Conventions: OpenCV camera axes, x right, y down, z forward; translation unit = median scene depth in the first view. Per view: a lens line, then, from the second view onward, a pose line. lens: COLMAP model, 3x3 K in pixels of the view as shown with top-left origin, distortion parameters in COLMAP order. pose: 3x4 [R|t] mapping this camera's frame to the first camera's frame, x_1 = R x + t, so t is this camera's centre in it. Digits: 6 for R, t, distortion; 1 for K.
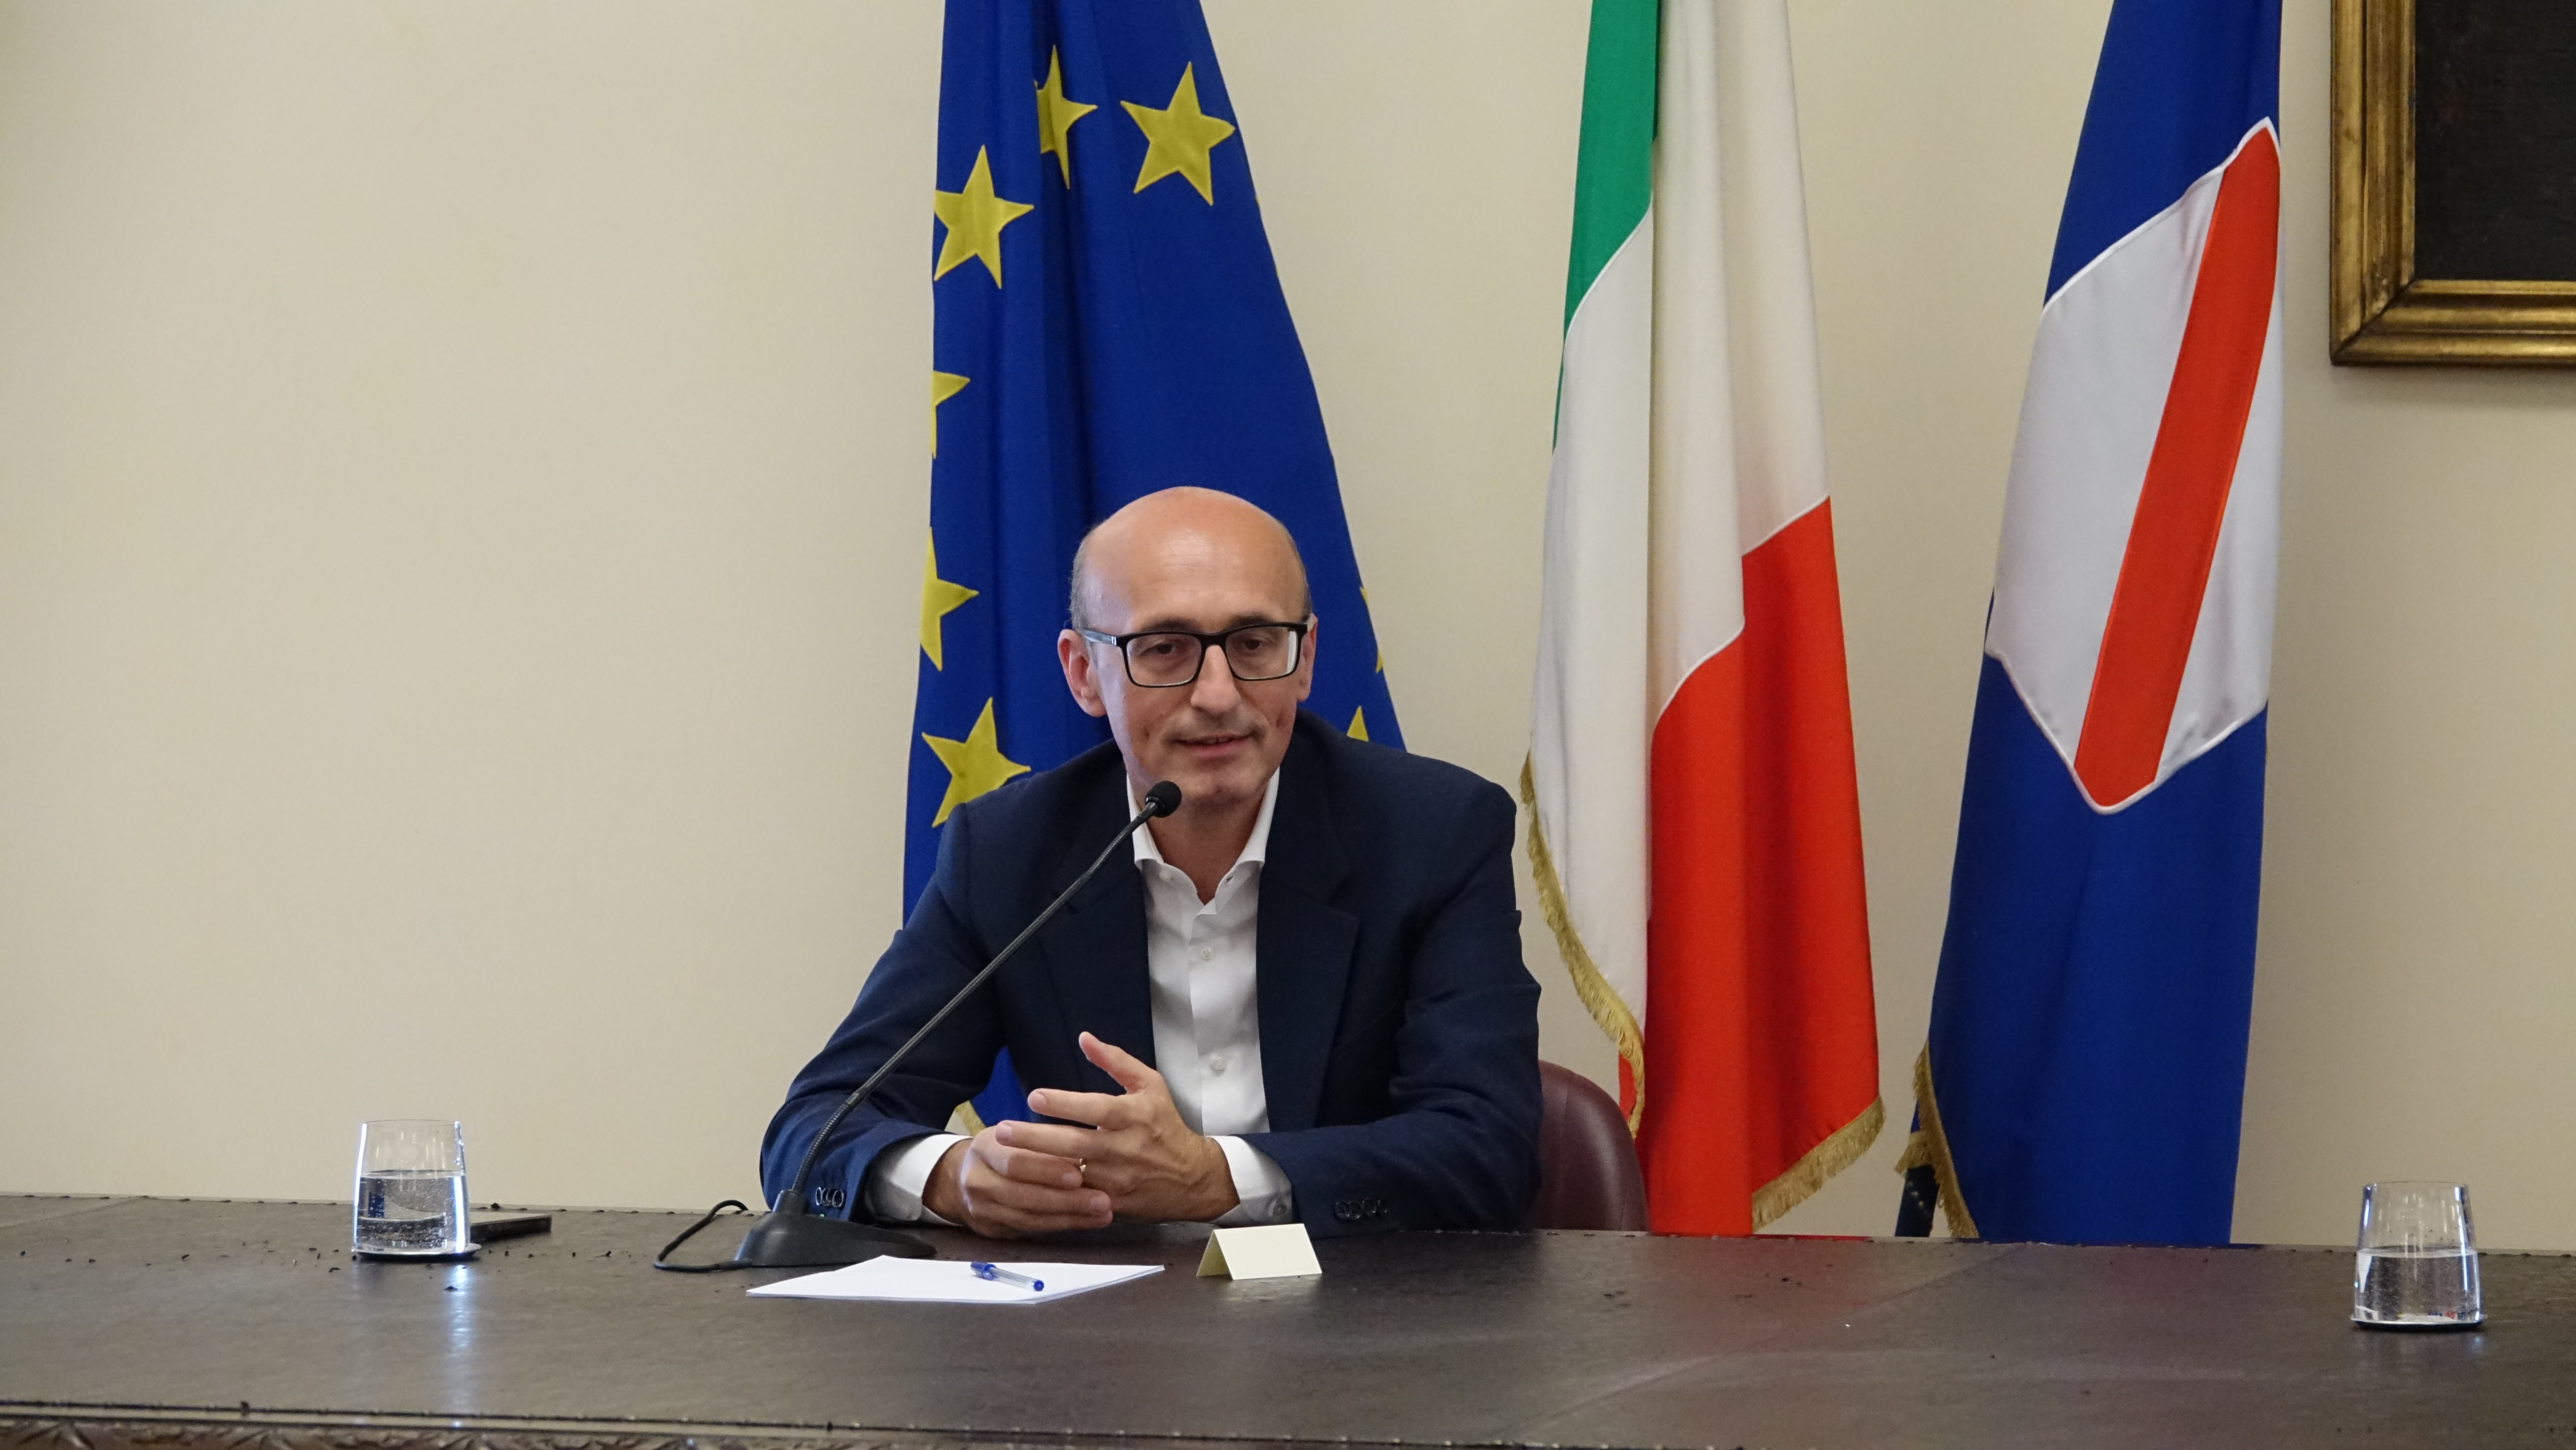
lens RADIAL K [[13505.3, 0, 1288.0], [0, 13505.3, 725.0], [0, 0, 1]] dist [0.001041, -18.912732]
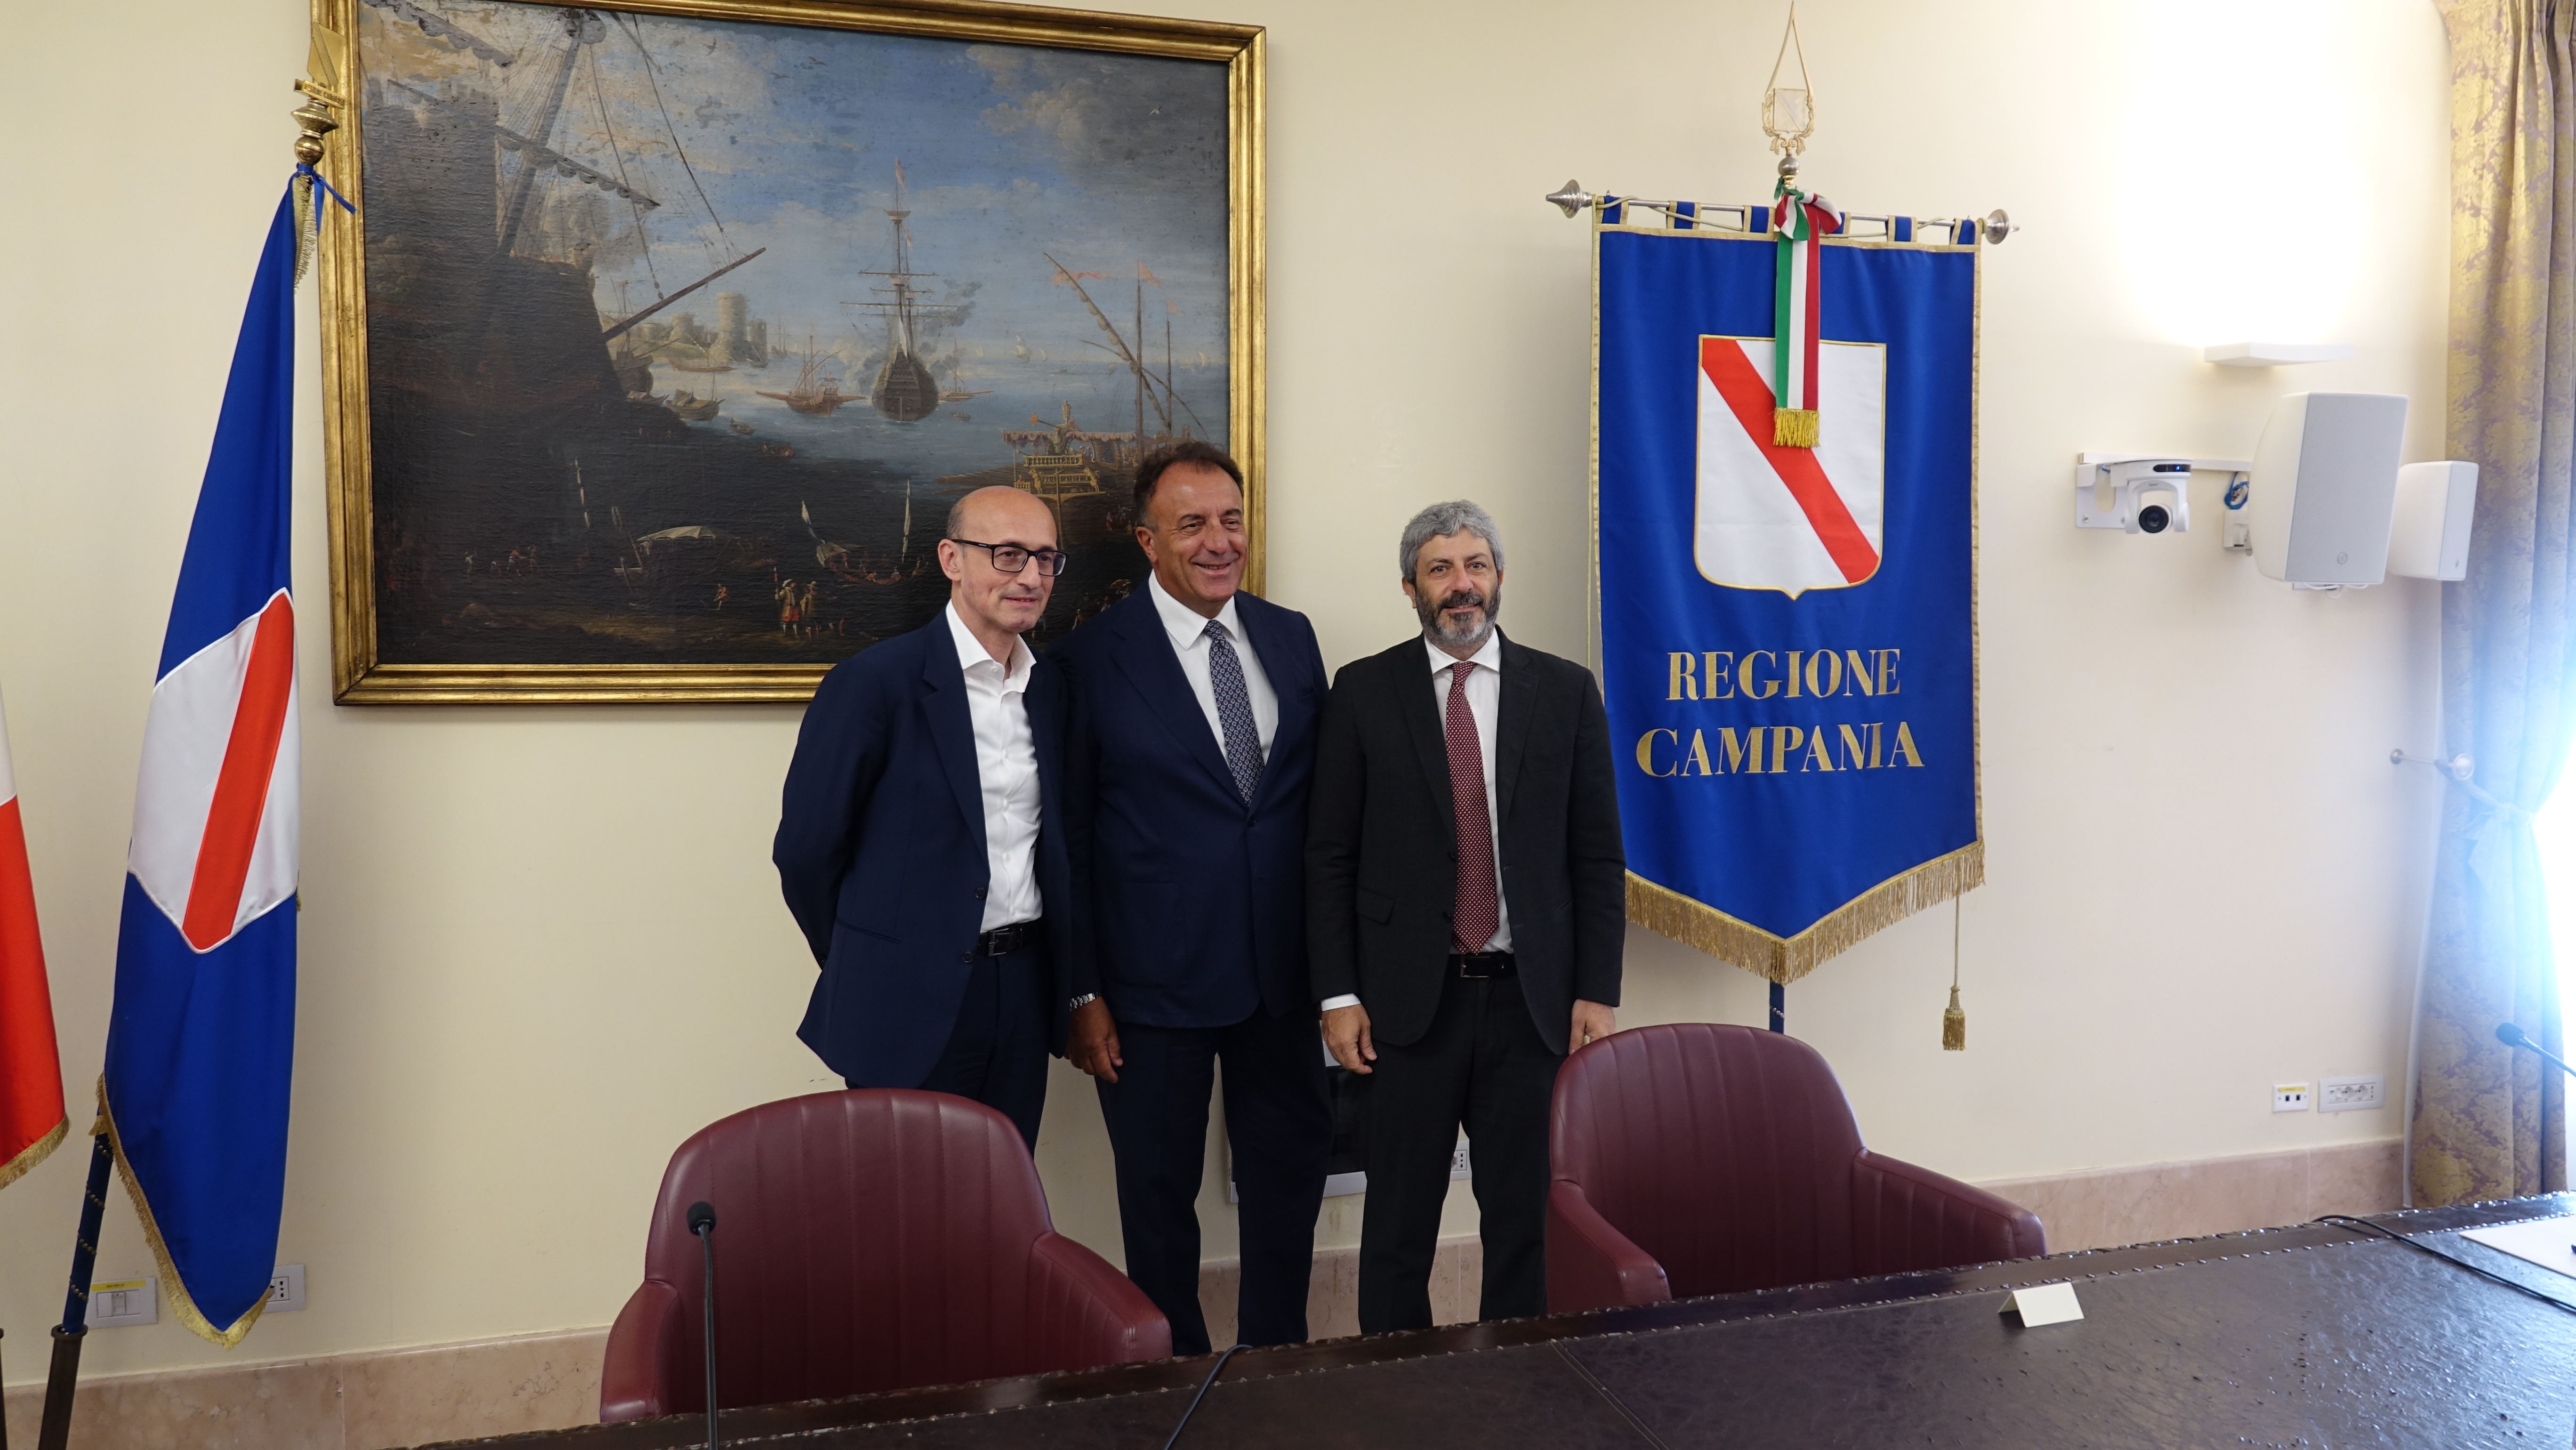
lens RADIAL K [[1759.1, 0, 1286.6], [0, 1759.1, 713.9], [0, 0, 1]] dist [0.004474, 0.002092]
pose [[0.854628, -0.035049, 0.518057, 0.063535], [0.019959, 0.999199, 0.034673, -0.032684], [-0.518857, -0.019293, 0.854643, 0.706721]]
